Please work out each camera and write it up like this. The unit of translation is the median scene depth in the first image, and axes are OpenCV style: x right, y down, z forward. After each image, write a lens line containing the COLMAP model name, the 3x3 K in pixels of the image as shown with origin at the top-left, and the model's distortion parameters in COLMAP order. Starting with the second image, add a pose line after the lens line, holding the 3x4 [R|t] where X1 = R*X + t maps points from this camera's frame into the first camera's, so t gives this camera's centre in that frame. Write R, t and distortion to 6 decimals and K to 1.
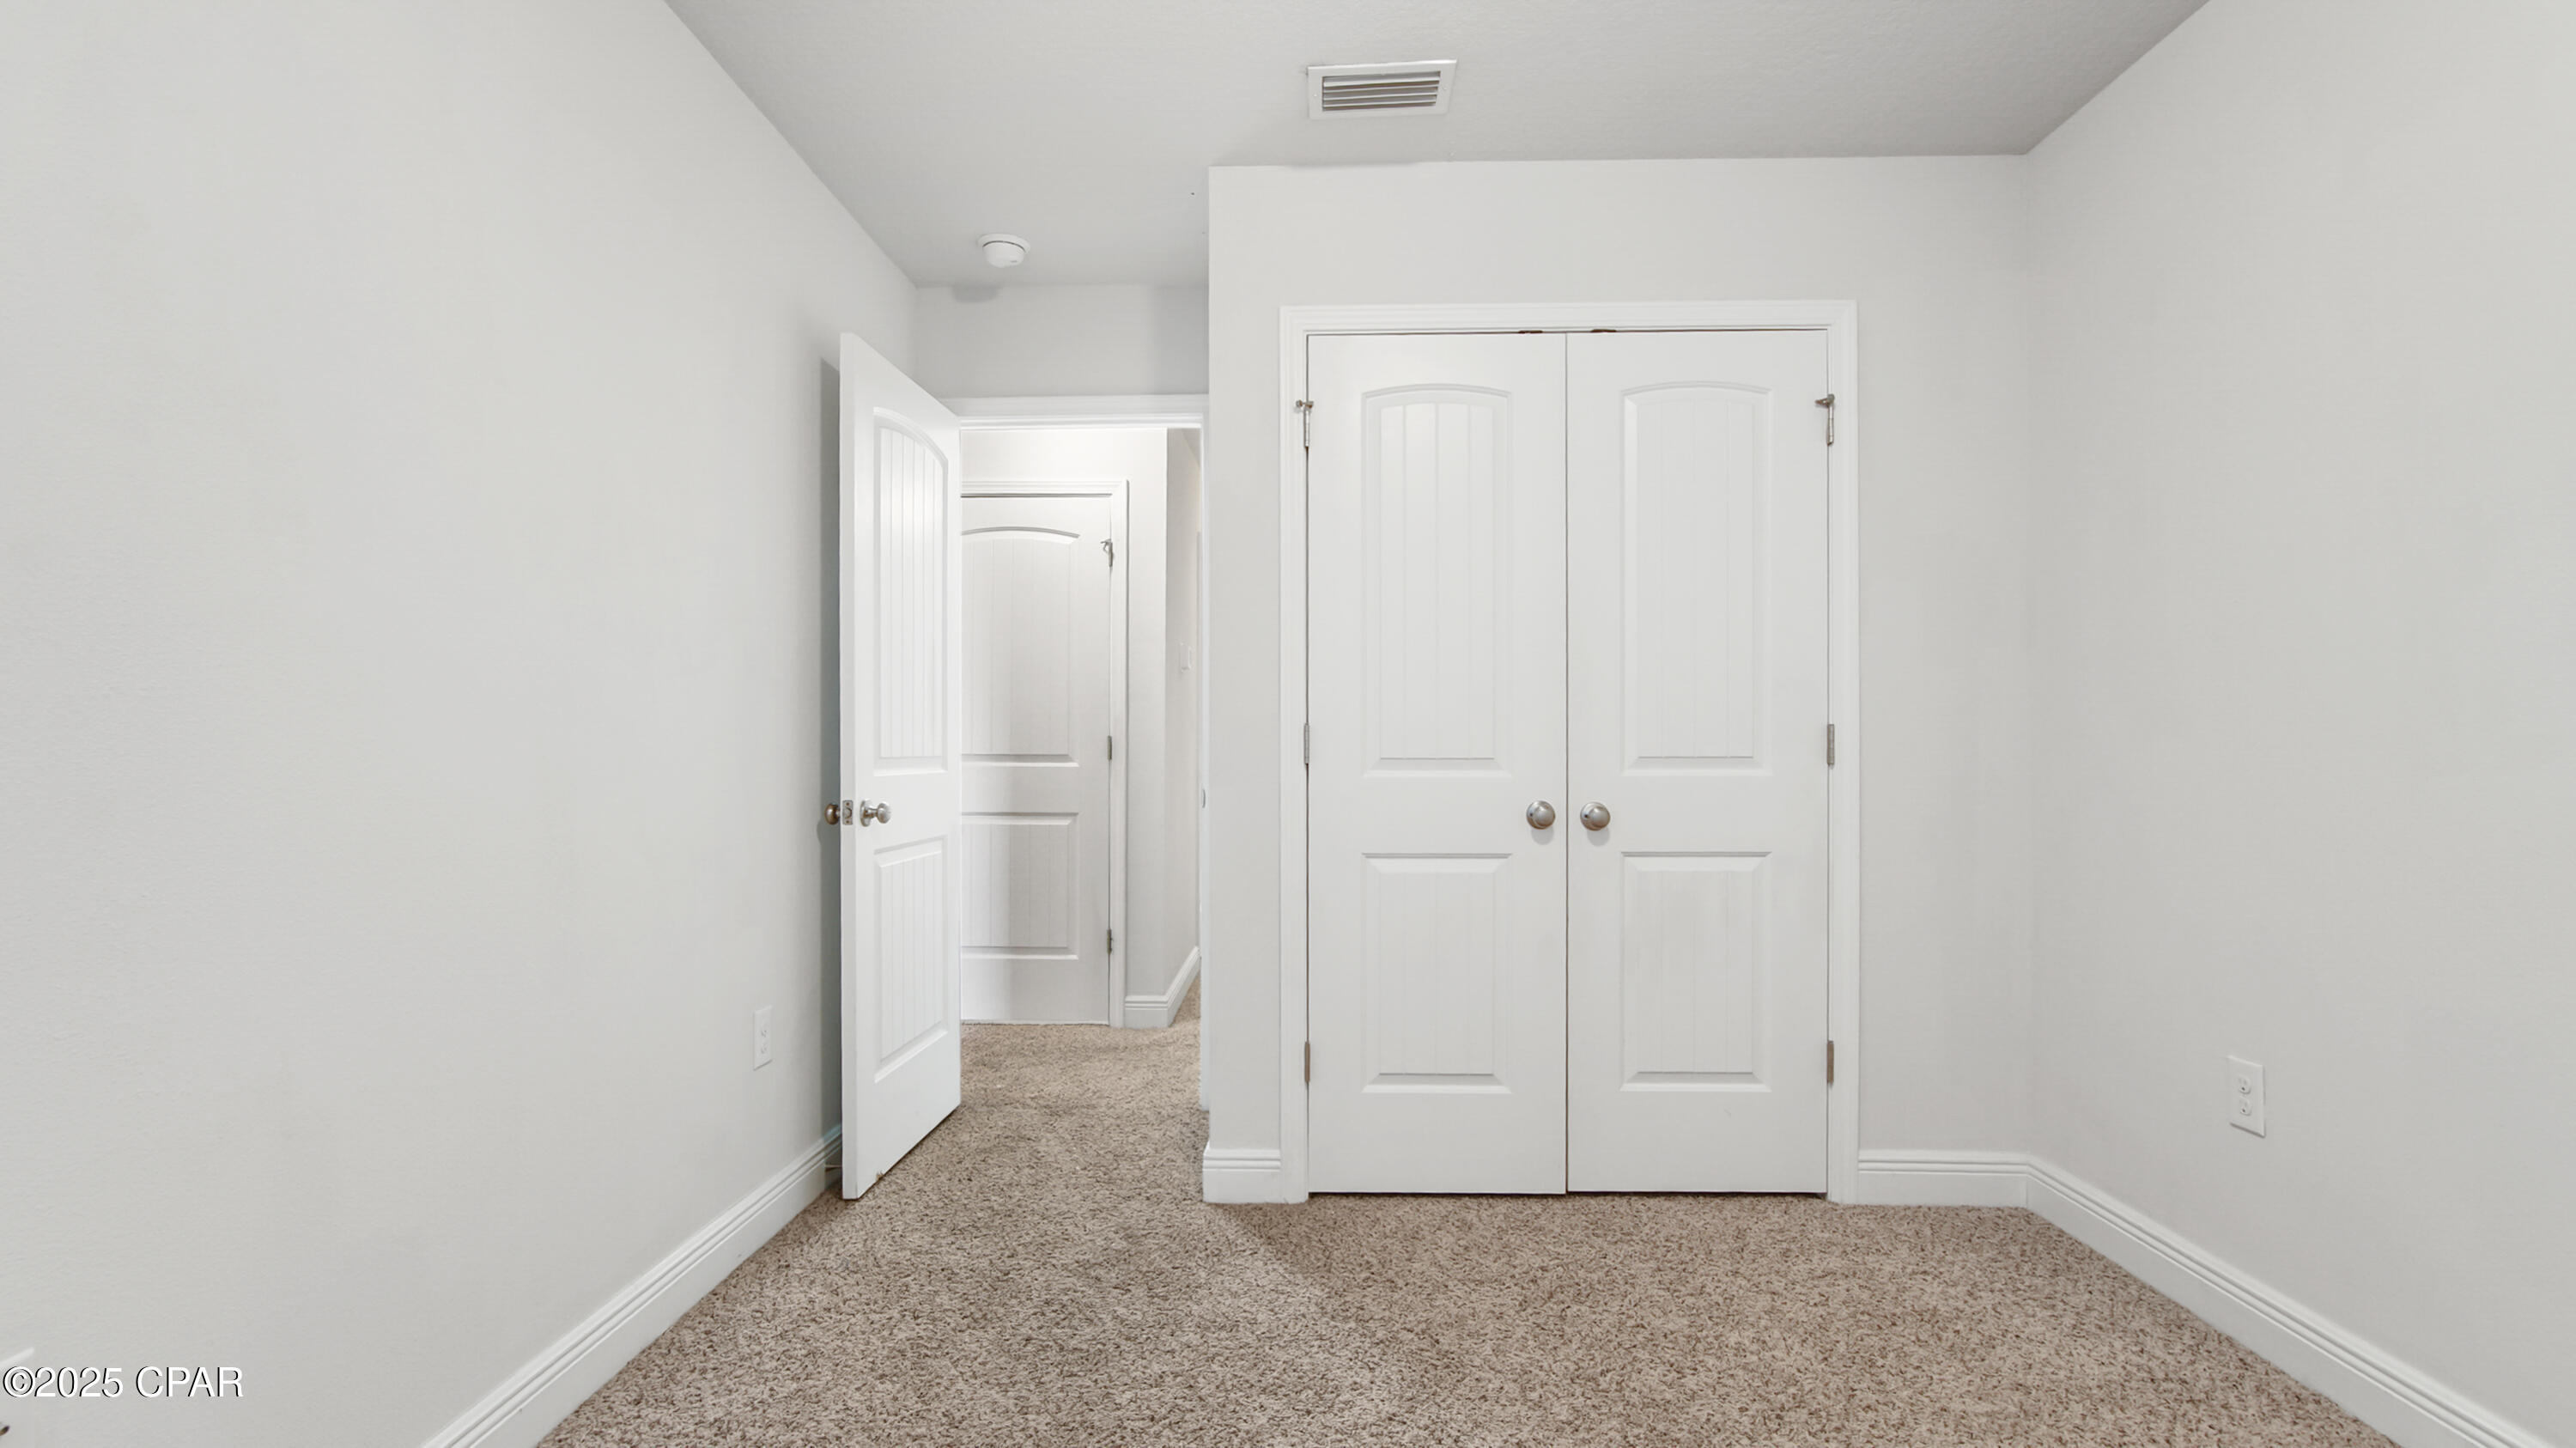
lens RADIAL K [[1157.1, 0, 1288.0], [0, 1157.1, 724.0], [0, 0, 1]] dist [-0.029690, -0.000242]
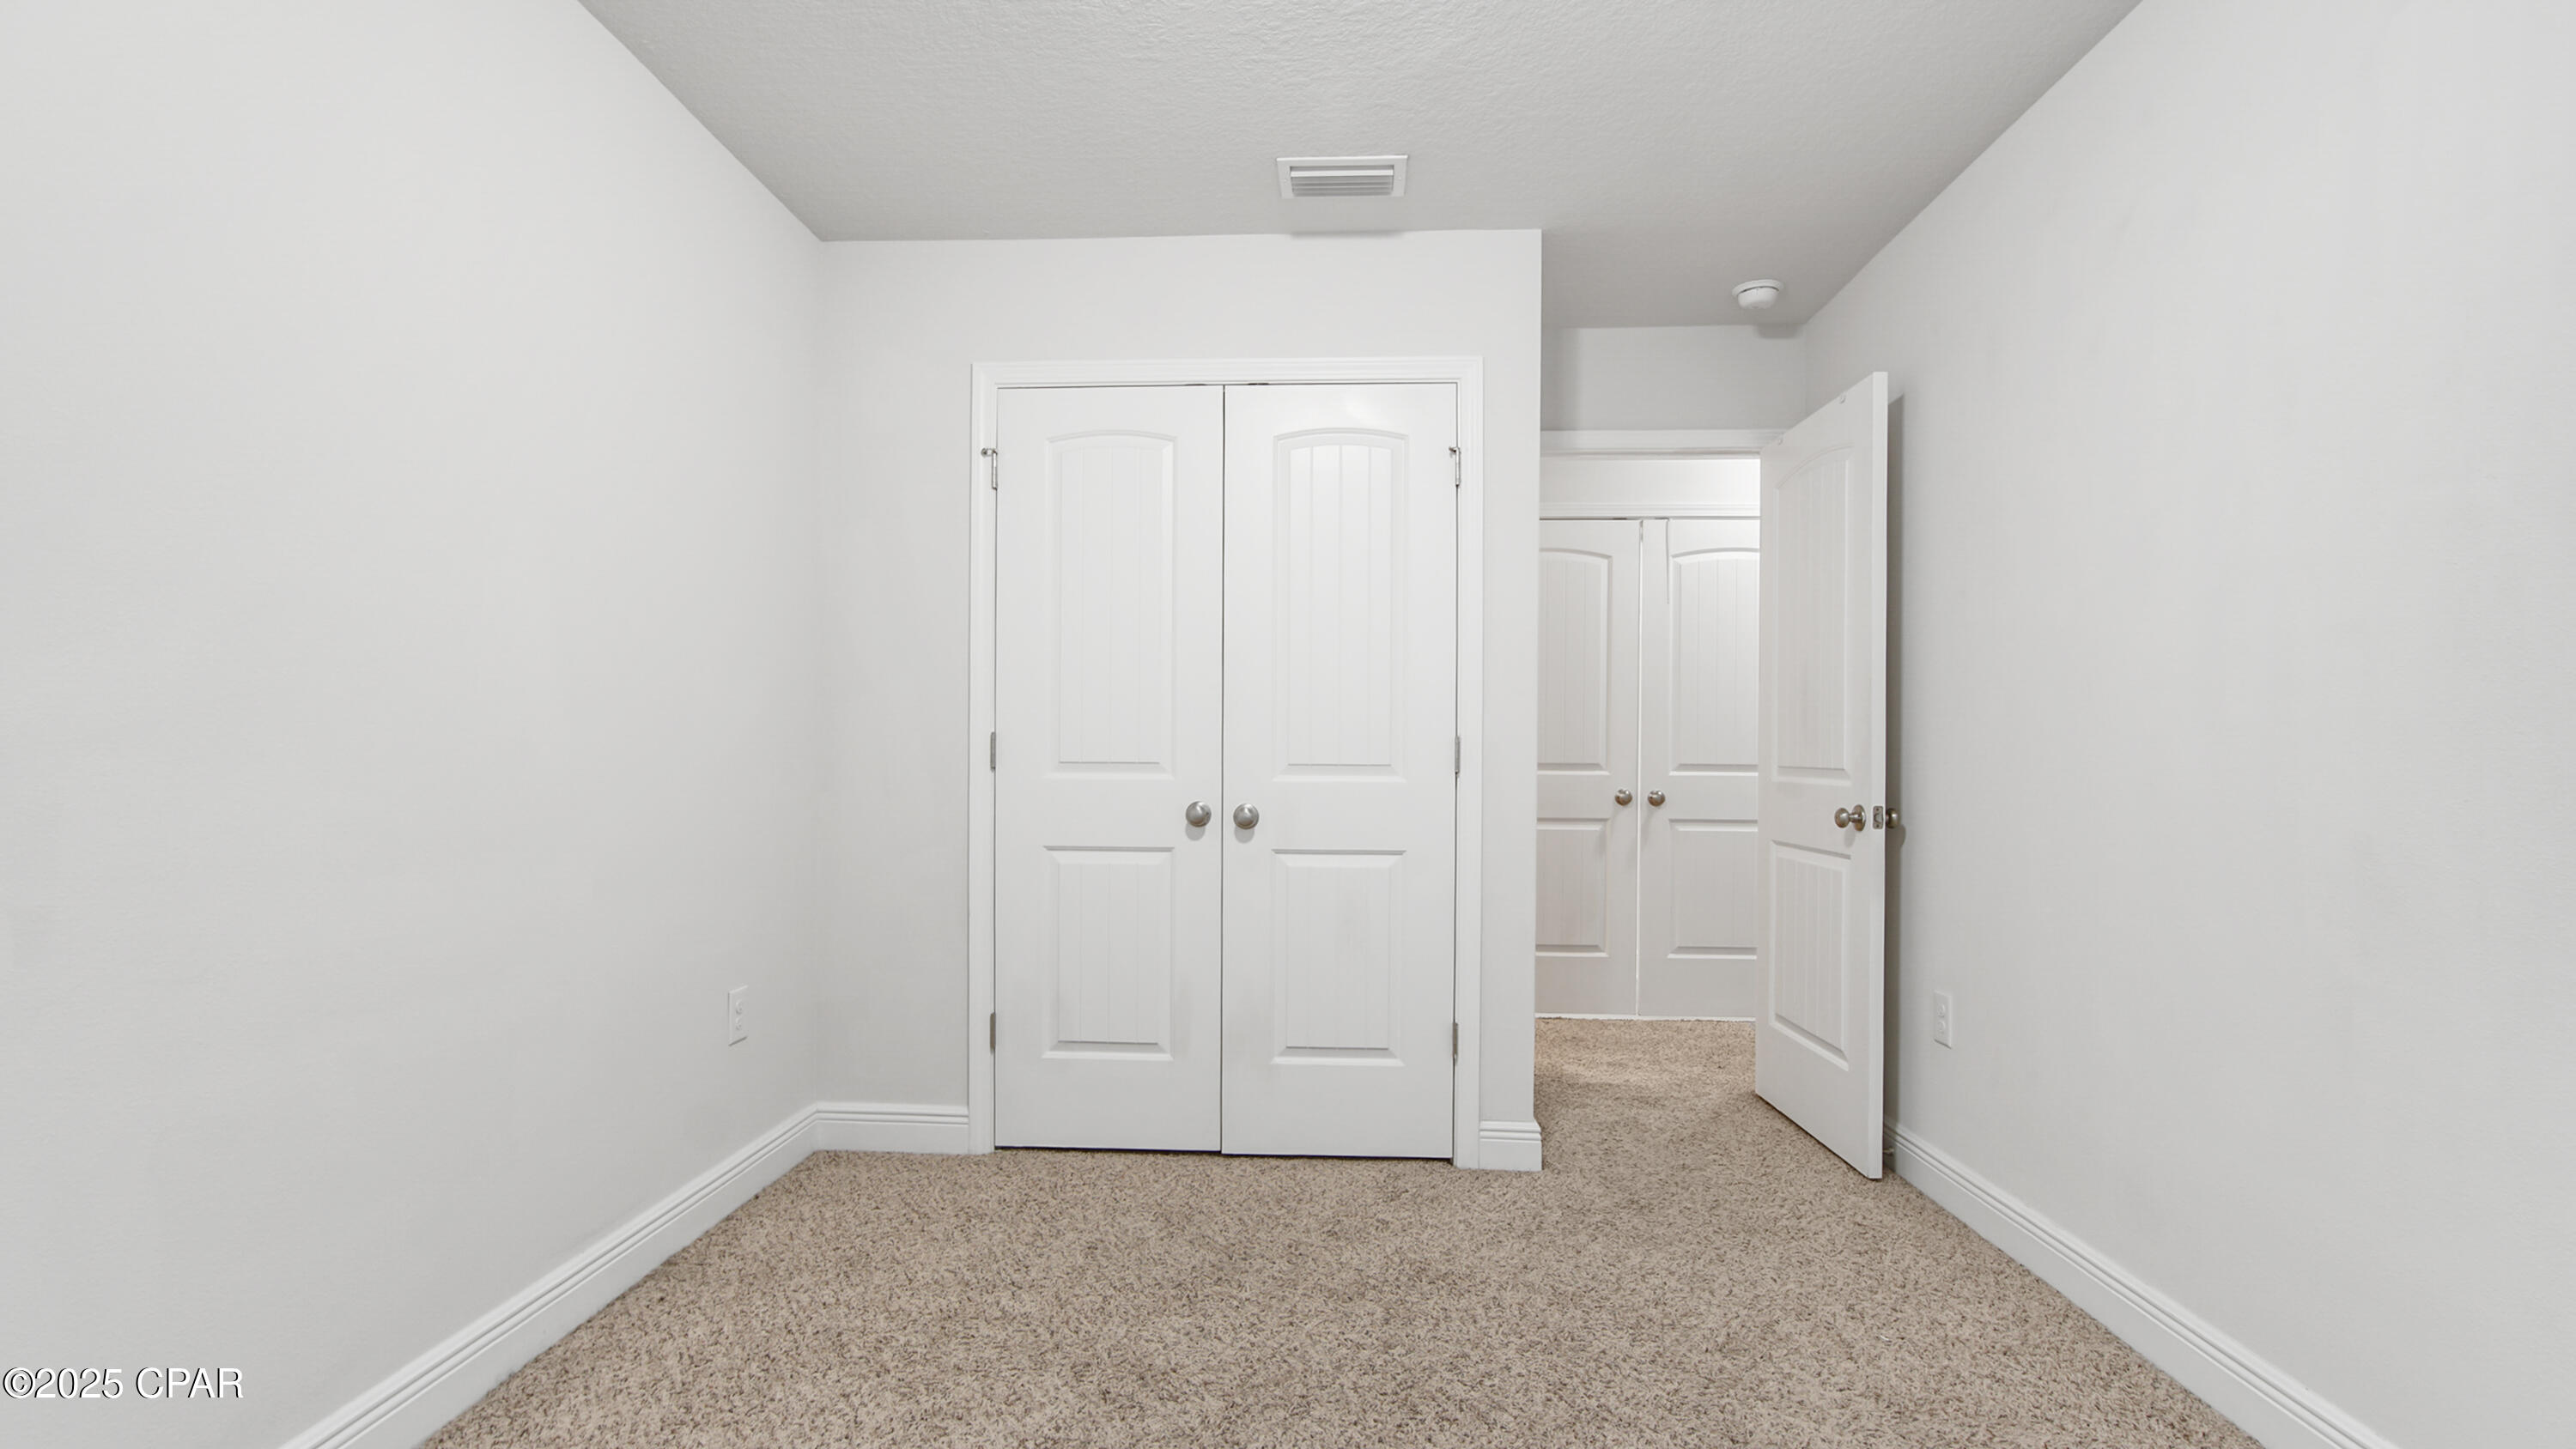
lens RADIAL K [[1039.3, 0, 1289.6], [0, 1039.3, 739.2], [0, 0, 1]] dist [-0.000252, 0.000047]
pose [[0.999737, 0.012859, -0.018984, 0.323049], [-0.012736, 0.999897, 0.006564, -0.002711], [0.019066, -0.006320, 0.999798, -0.012720]]
